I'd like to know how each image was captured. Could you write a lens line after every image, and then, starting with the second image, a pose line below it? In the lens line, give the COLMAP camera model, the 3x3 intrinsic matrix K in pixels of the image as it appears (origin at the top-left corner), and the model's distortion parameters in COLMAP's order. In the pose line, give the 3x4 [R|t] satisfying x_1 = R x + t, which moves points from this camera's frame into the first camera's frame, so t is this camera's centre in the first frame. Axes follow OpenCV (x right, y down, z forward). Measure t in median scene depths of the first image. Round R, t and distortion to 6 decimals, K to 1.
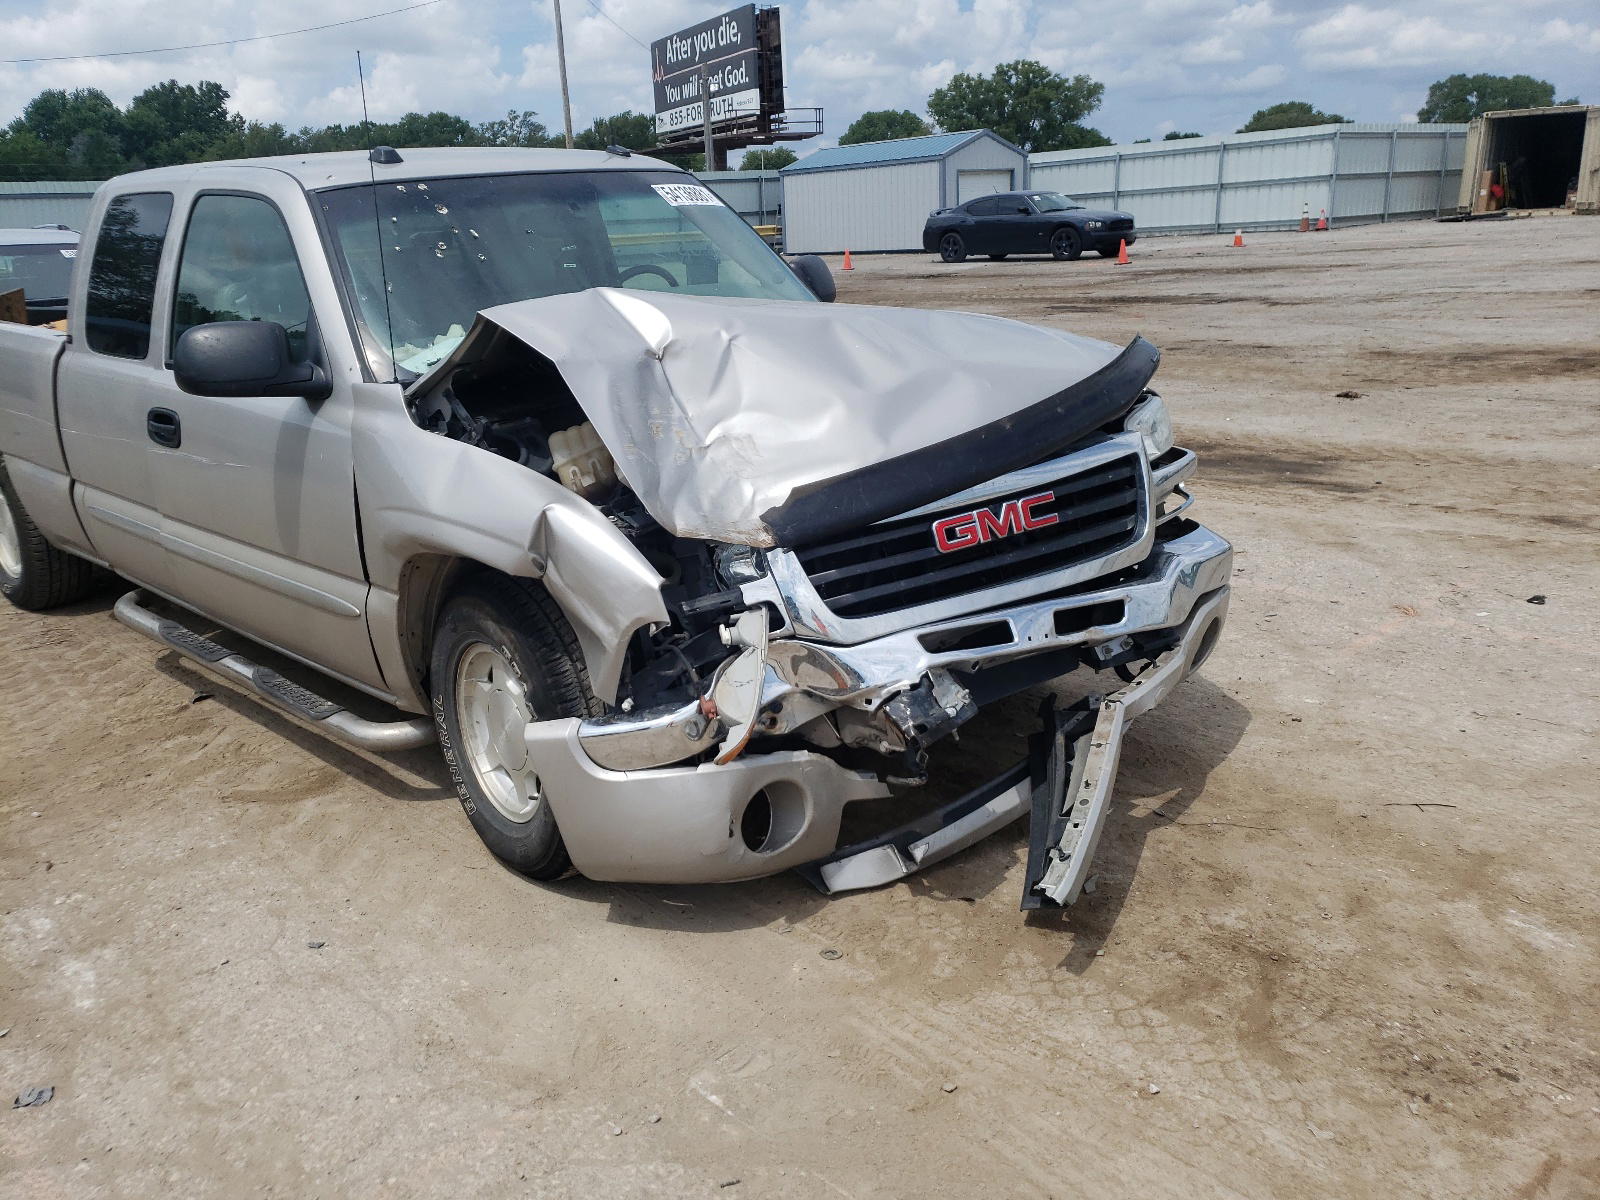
lens RADIAL K [[1283.2, 0, 800.0], [0, 1283.2, 600.0], [0, 0, 1]] dist [-0.024558, 0.062072]
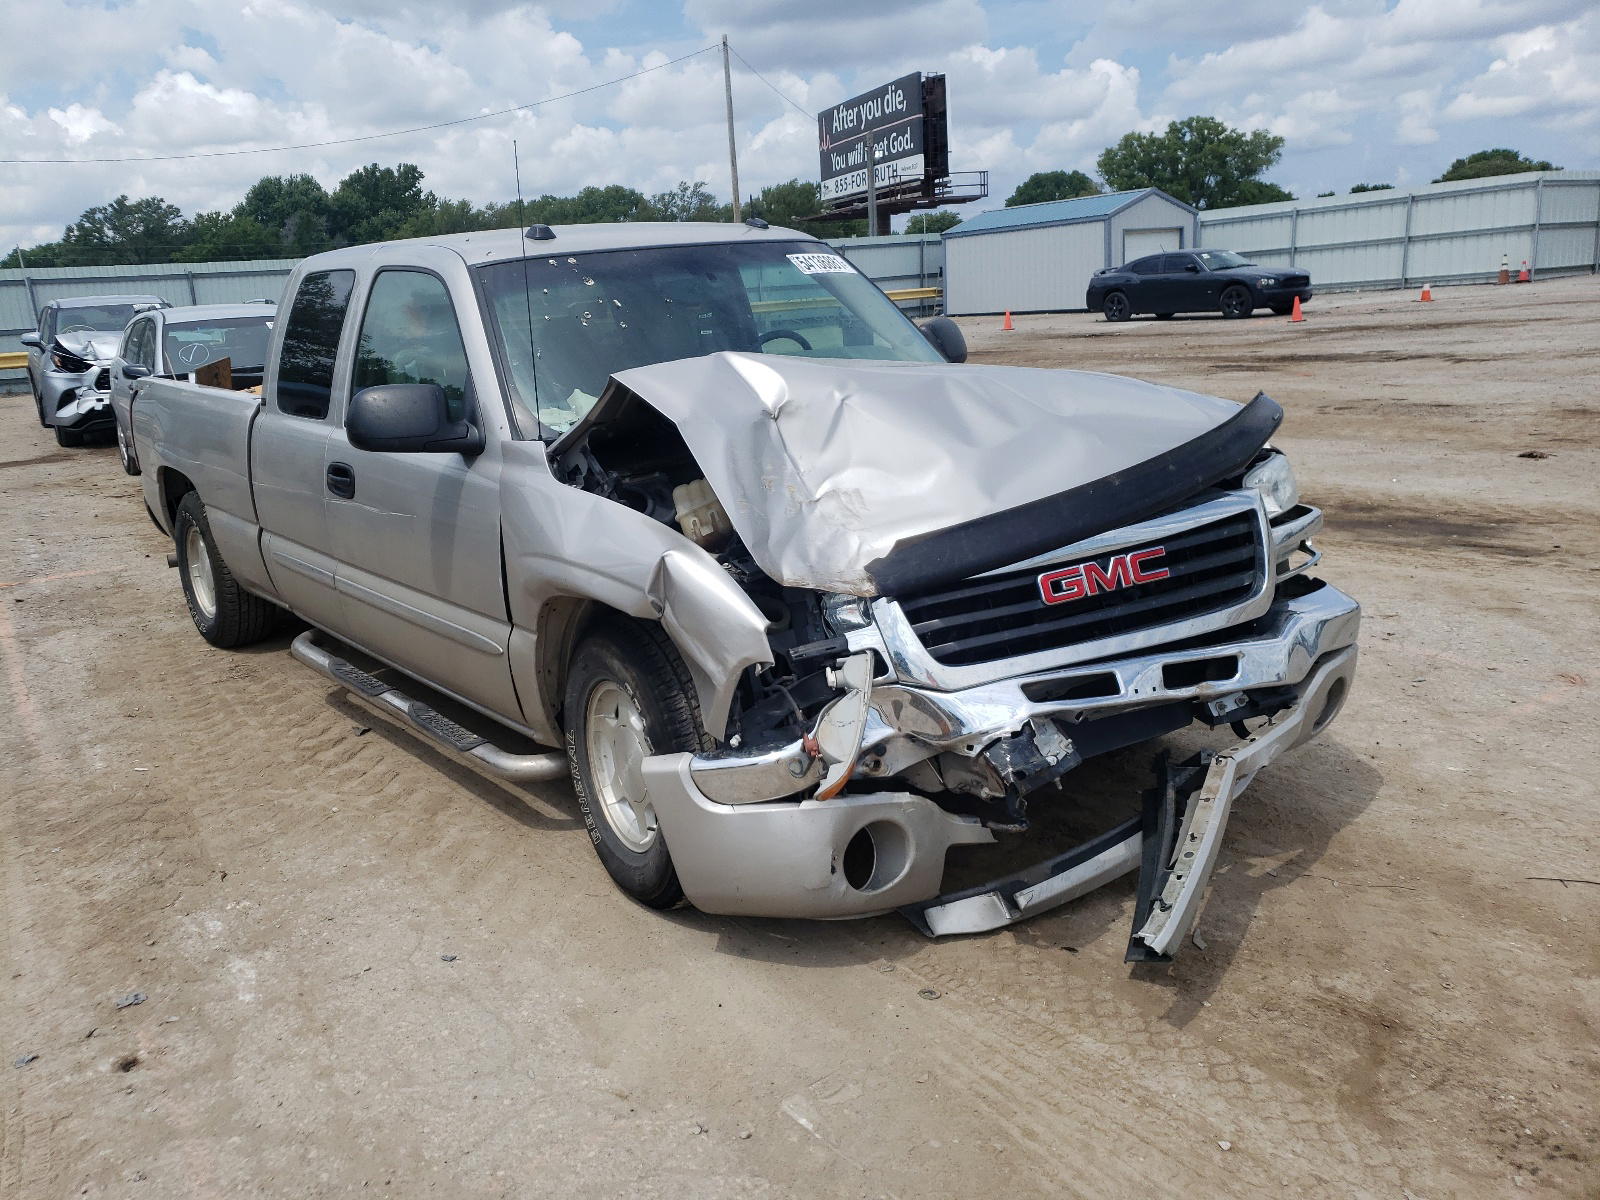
lens RADIAL K [[1311.1, 0, 800.0], [0, 1311.1, 600.0], [0, 0, 1]] dist [0.003905, 0.002905]
pose [[0.990777, 0.016064, -0.134548, 0.051356], [-0.022820, 0.998547, -0.048822, 0.014094], [0.133569, 0.051442, 0.989704, -0.060131]]
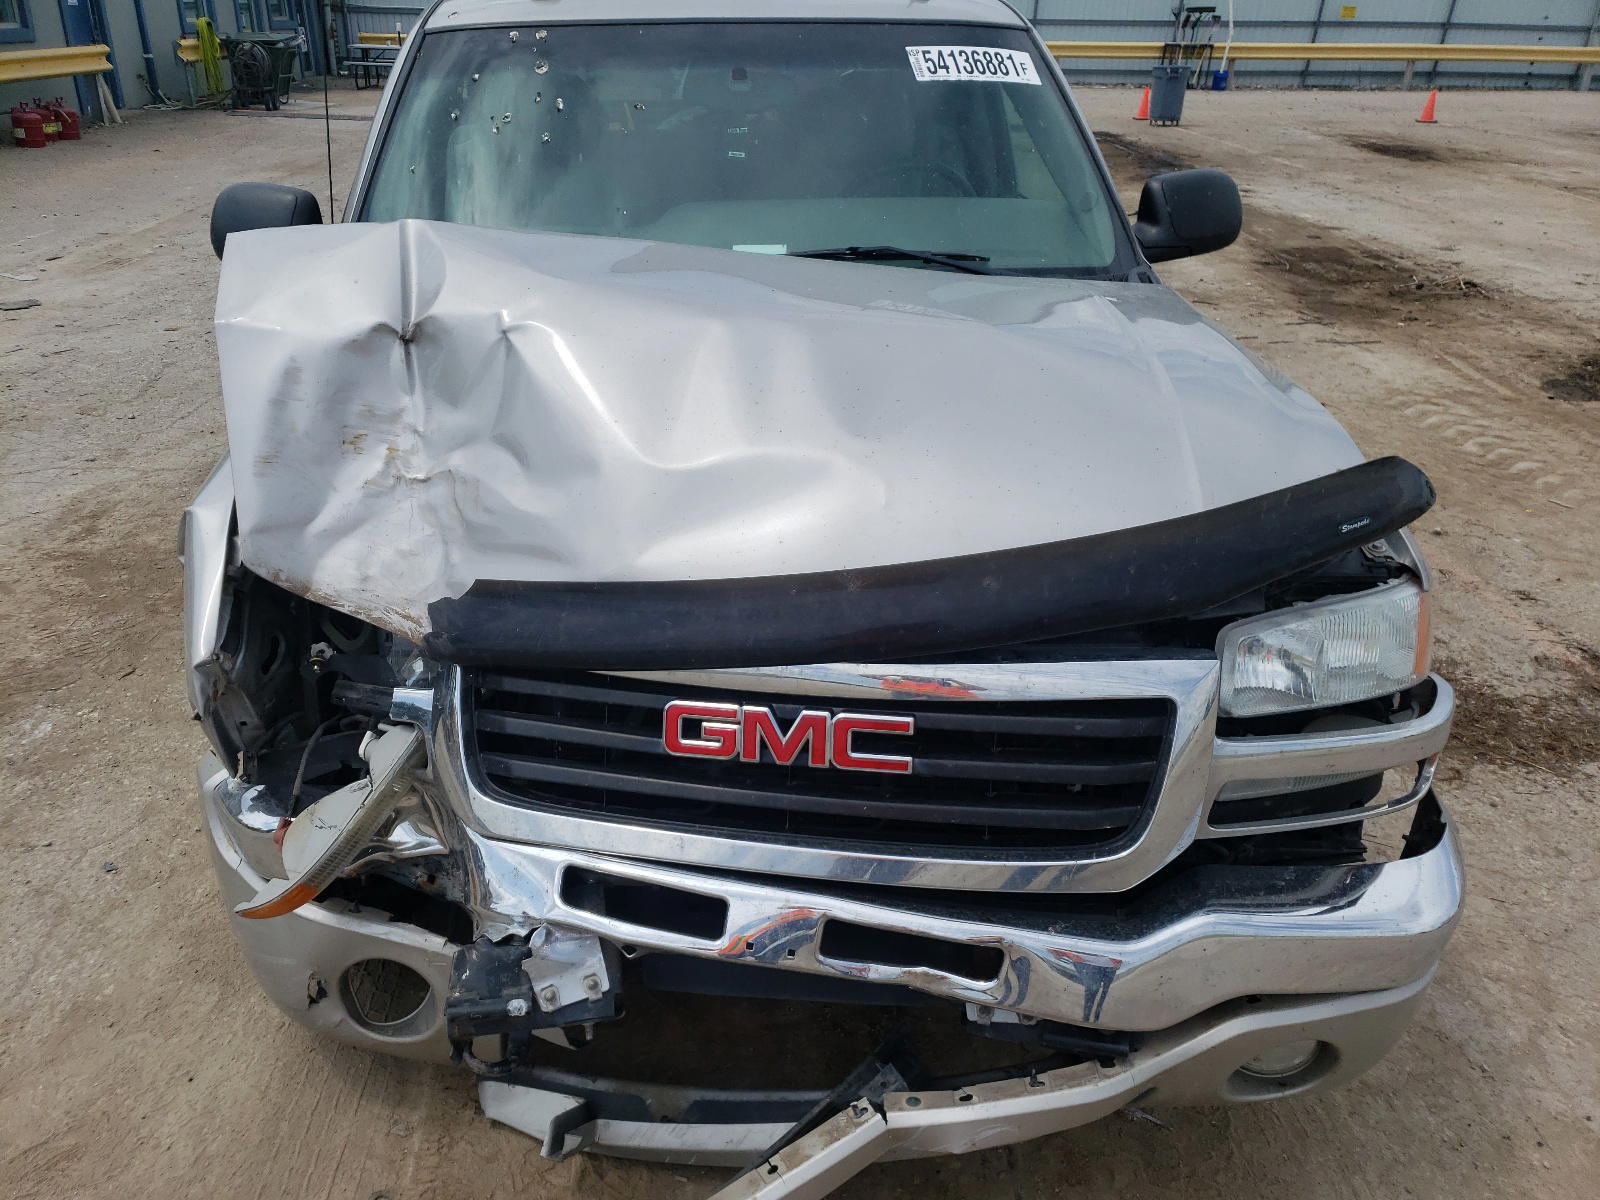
lens RADIAL K [[1318.7, 0, 767.3], [0, 1318.7, 600.0], [0, 0, 1]] dist [0.002595, 0.084404]
pose [[0.734470, 0.332793, -0.591441, 0.461271], [-0.244539, 0.942745, 0.226789, -0.242118], [0.633052, -0.021939, 0.773799, 0.505393]]
